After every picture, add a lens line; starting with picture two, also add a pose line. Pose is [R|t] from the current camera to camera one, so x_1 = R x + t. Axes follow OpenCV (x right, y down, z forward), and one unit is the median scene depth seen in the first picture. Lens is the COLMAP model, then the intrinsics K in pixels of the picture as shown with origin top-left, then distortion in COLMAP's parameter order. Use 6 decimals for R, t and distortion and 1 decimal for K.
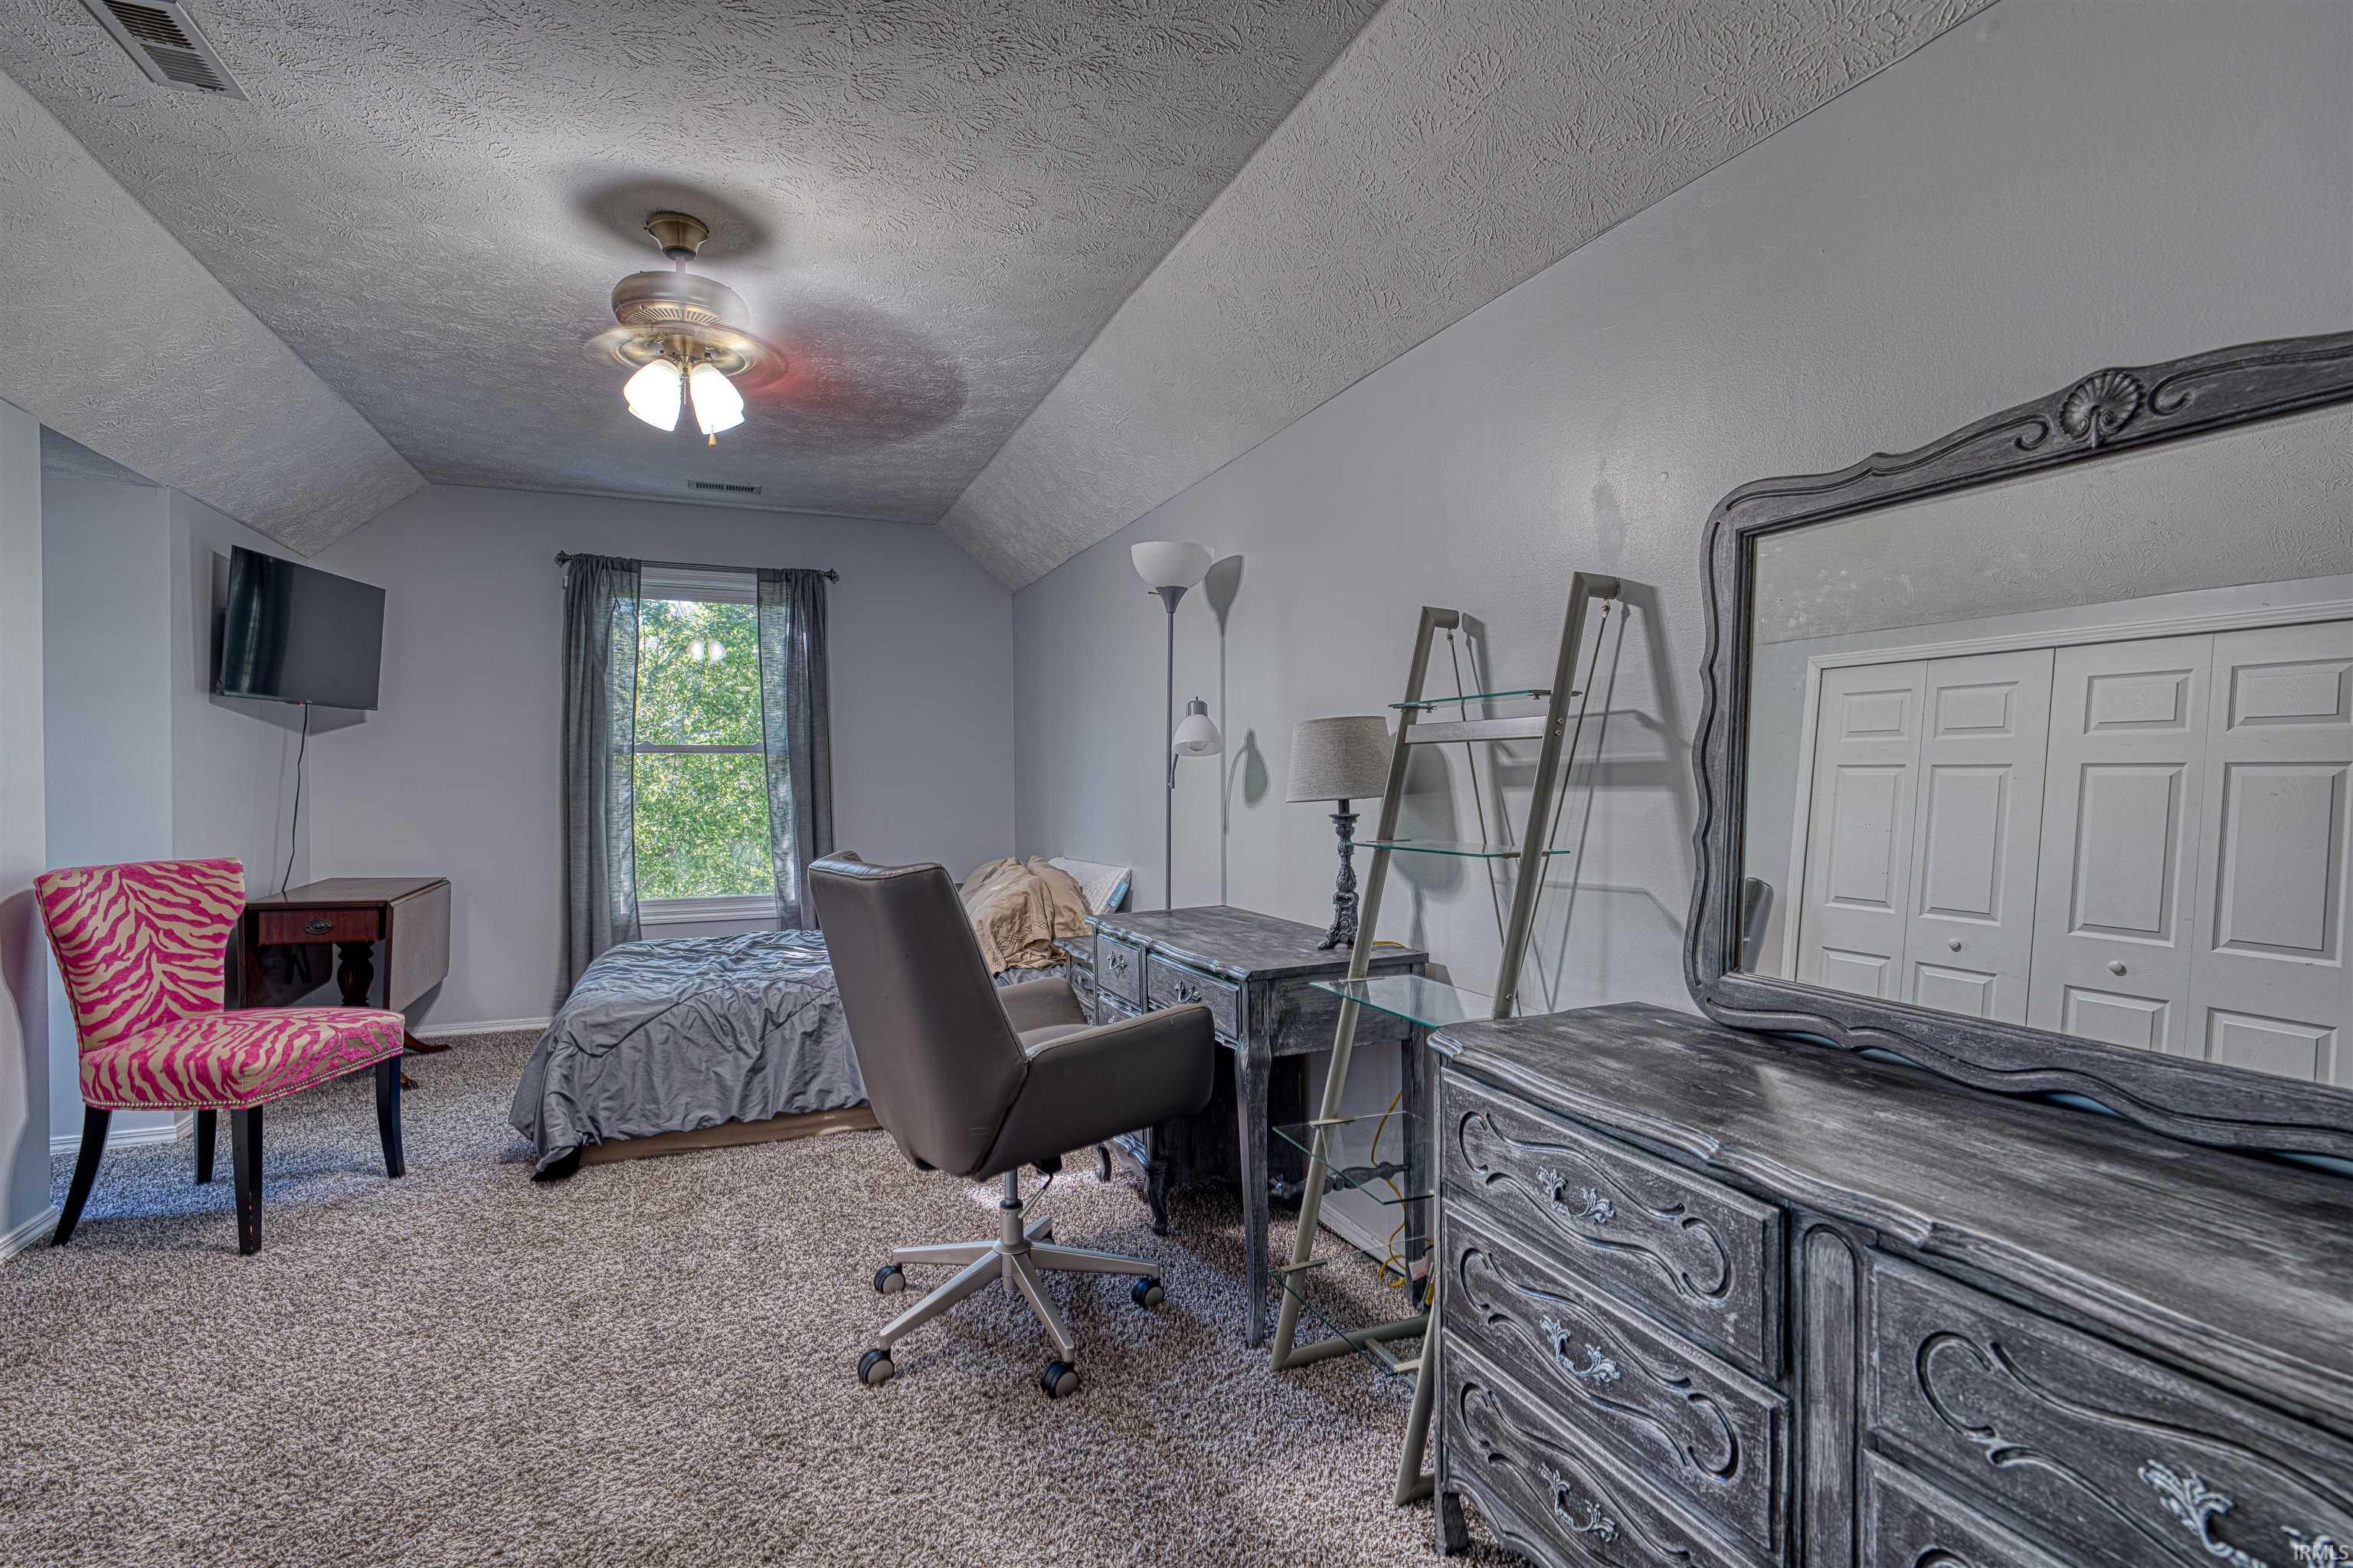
lens RADIAL K [[1082.2, 0, 1176.5], [0, 1082.2, 784.0], [0, 0, 1]] dist [-0.003224, 0.001736]
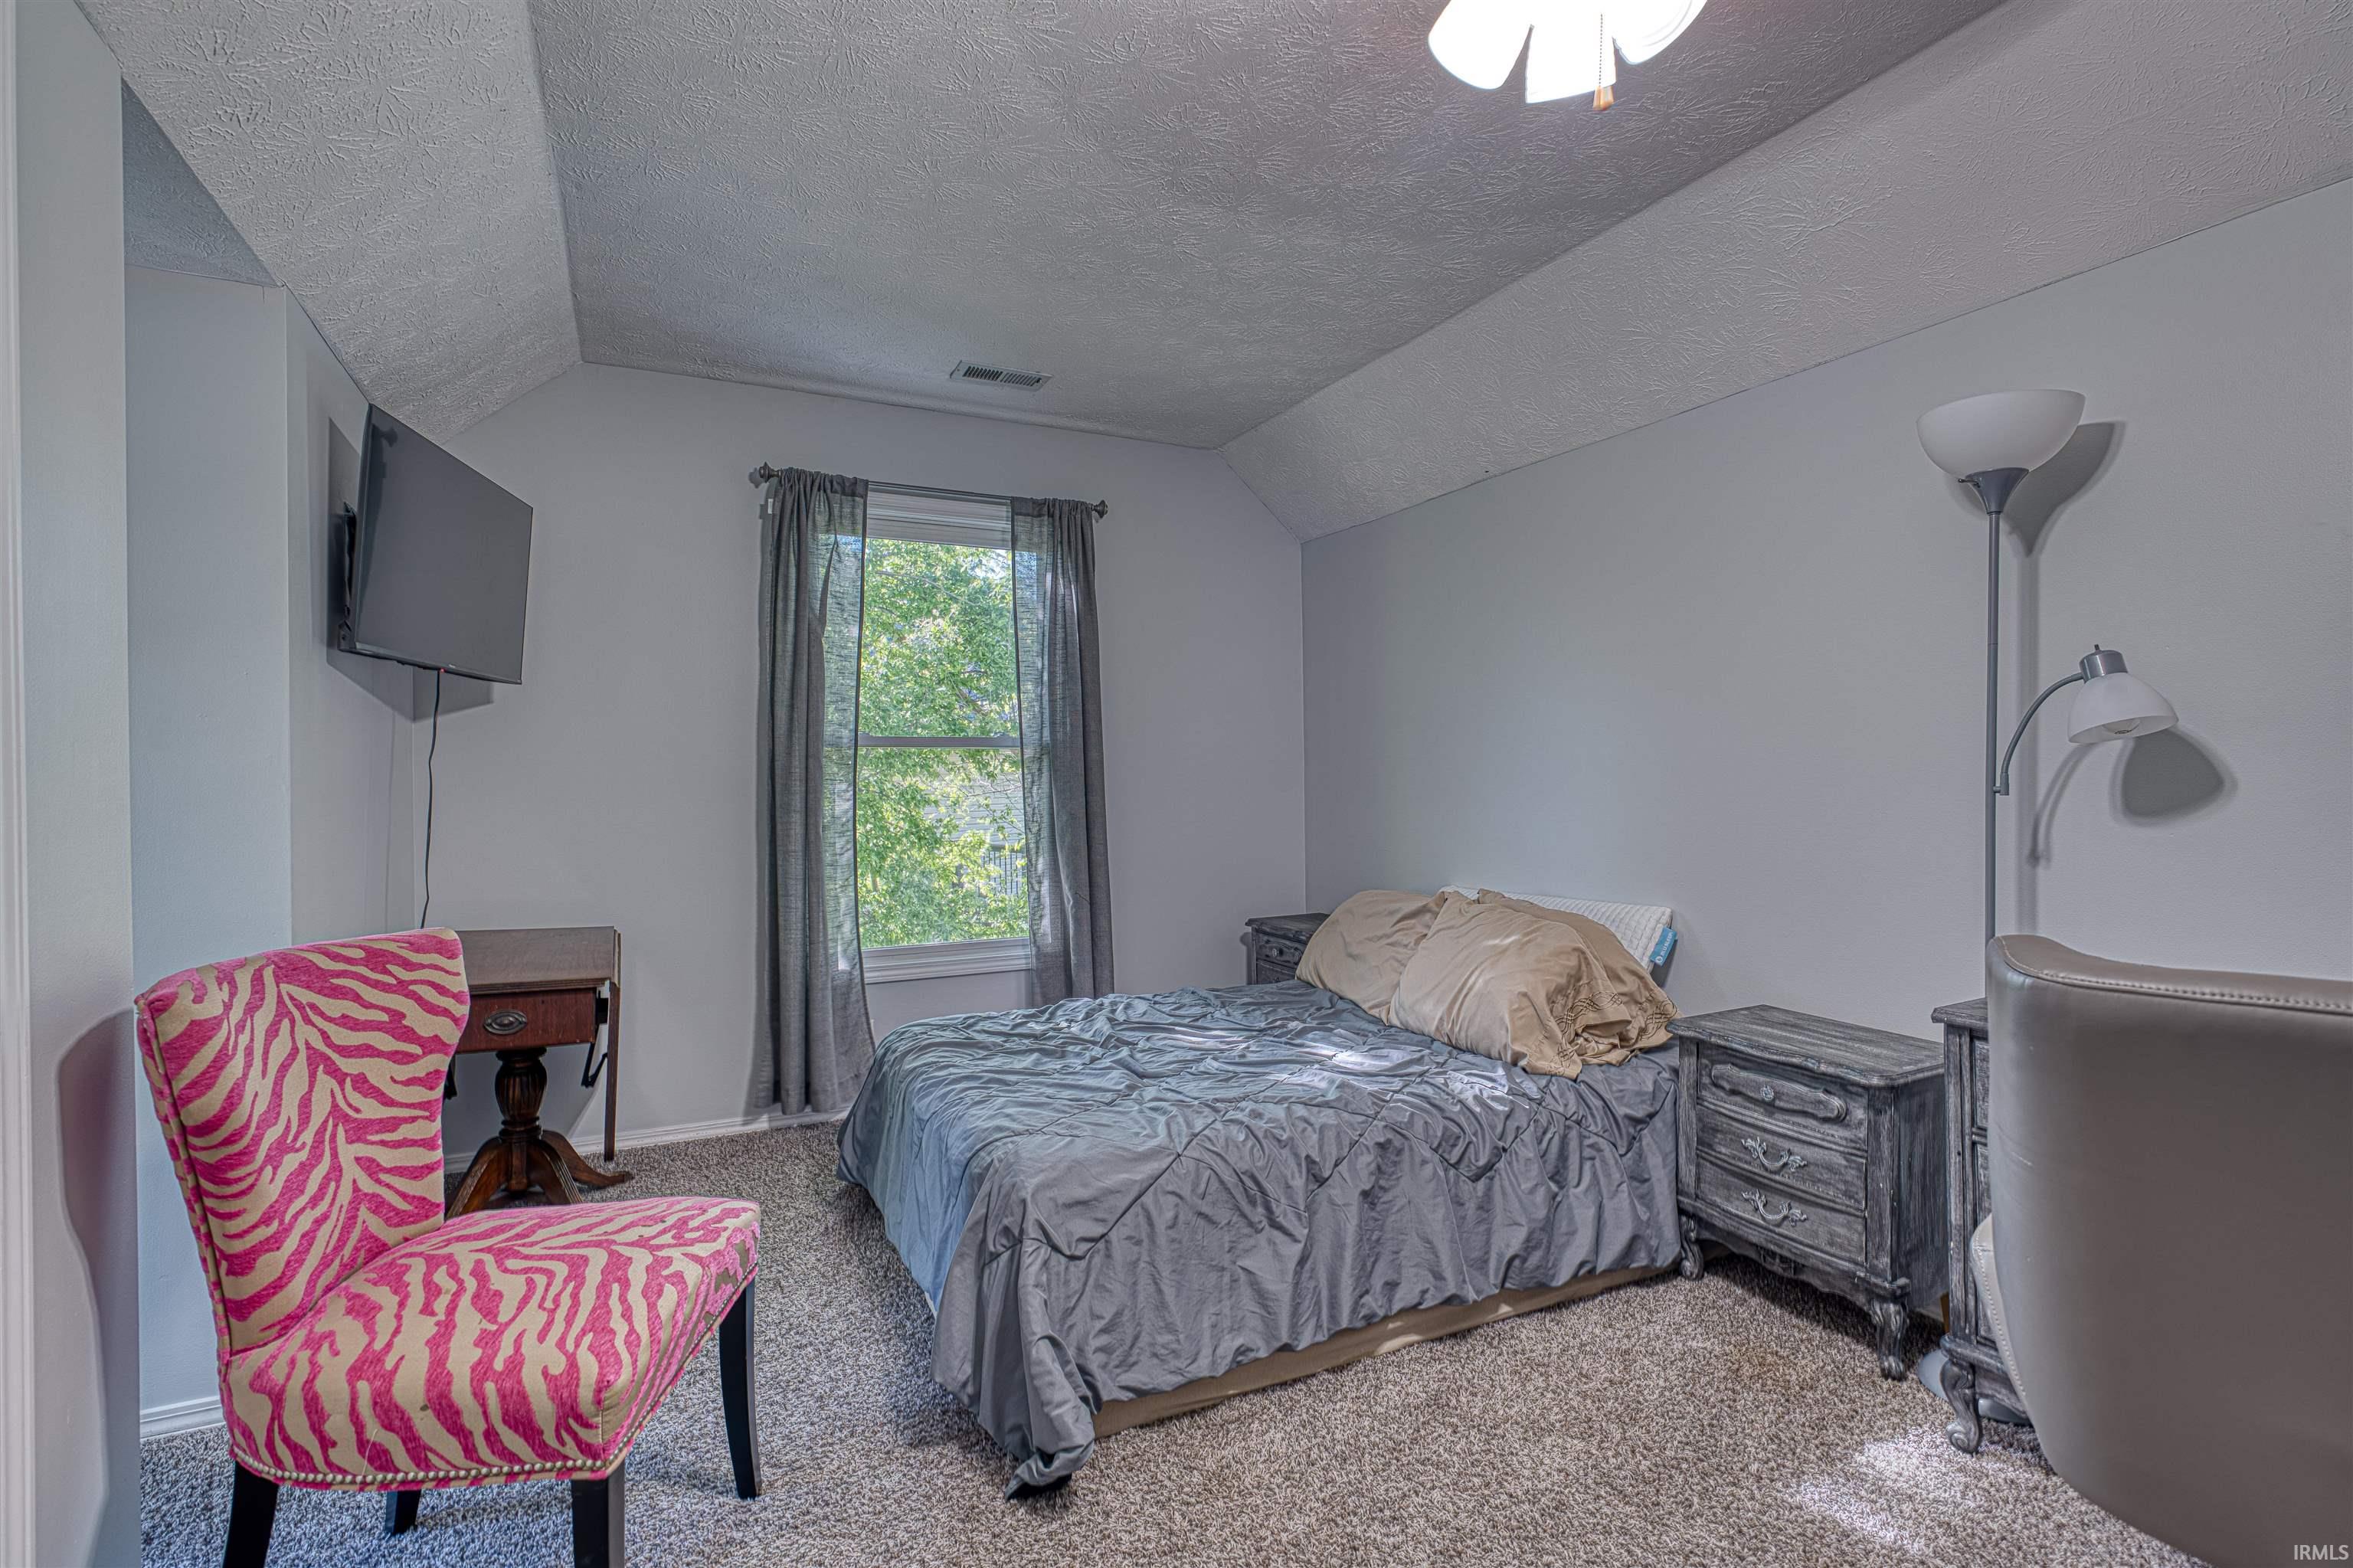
lens RADIAL K [[1082.2, 0, 1176.5], [0, 1082.2, 784.0], [0, 0, 1]] dist [-0.003224, 0.001736]
pose [[0.998146, -0.003941, 0.060735, -0.550703], [0.004015, 0.999991, -0.001103, -0.004260], [-0.060730, 0.001344, 0.998153, 0.438144]]
